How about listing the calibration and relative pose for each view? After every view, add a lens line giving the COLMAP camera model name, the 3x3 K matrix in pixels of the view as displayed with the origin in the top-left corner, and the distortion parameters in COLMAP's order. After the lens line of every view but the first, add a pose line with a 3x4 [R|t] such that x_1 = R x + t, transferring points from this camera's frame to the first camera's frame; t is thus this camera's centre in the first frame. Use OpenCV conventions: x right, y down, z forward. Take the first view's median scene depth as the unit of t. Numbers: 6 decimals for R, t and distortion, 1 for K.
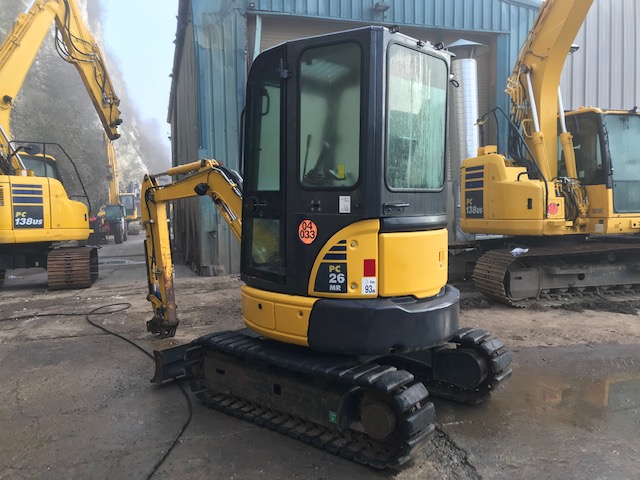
lens RADIAL K [[525.4, 0, 320.0], [0, 525.4, 240.0], [0, 0, 1]] dist [0.027004, -0.007637]
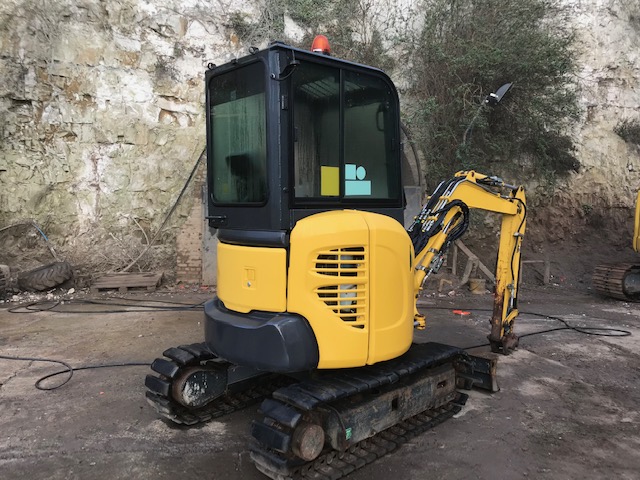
lens RADIAL K [[525.4, 0, 320.0], [0, 525.4, 240.0], [0, 0, 1]] dist [0.027004, -0.007637]
pose [[-0.086180, 0.069711, -0.993838, 1.221958], [-0.087693, 0.993146, 0.077266, -0.121858], [0.992413, 0.093811, -0.079476, 1.280047]]
